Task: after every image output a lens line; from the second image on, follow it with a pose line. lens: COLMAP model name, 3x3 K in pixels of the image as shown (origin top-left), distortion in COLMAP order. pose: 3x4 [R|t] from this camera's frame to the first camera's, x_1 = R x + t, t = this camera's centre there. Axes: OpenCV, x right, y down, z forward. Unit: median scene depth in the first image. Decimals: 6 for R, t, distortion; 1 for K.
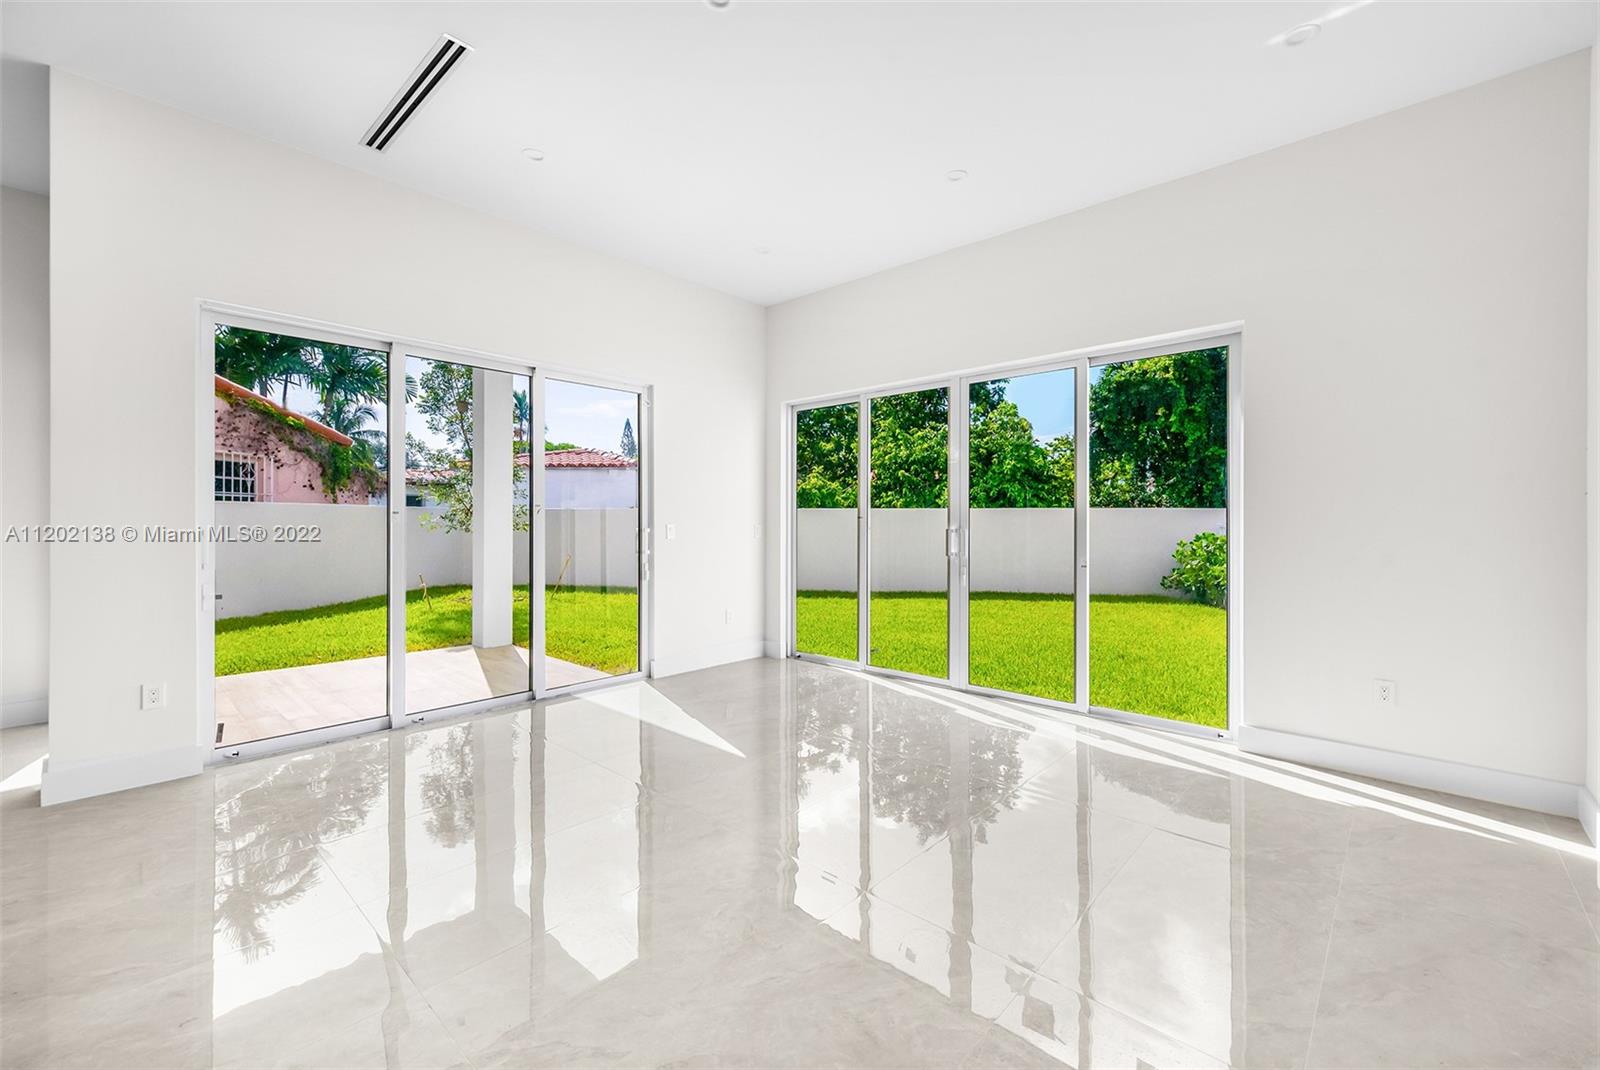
lens RADIAL K [[663.2, 0, 804.0], [0, 663.2, 526.7], [0, 0, 1]] dist [0.001435, -0.000603]
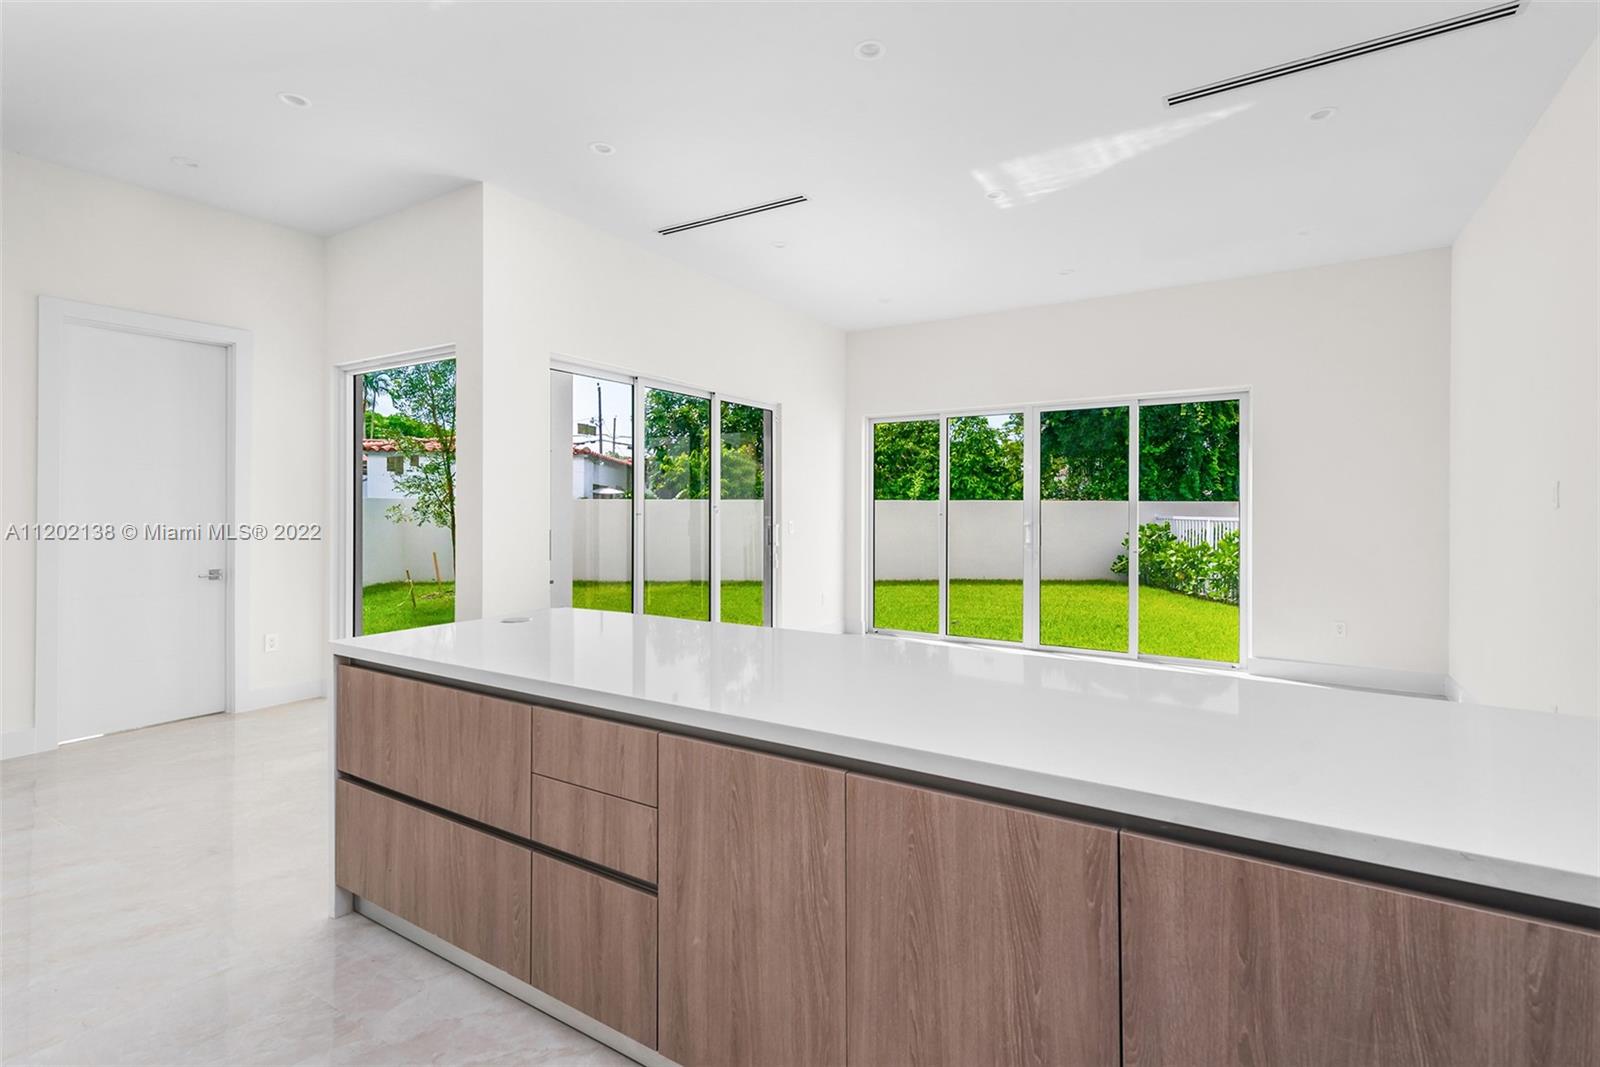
lens RADIAL K [[751.0, 0, 800.9], [0, 751.0, 508.2], [0, 0, 1]] dist [-0.000773, 0.000295]
pose [[0.984429, 0.000136, 0.175785, -0.223293], [0.001186, 0.999972, -0.007419, -0.008060], [-0.175781, 0.007512, 0.984401, -0.170612]]
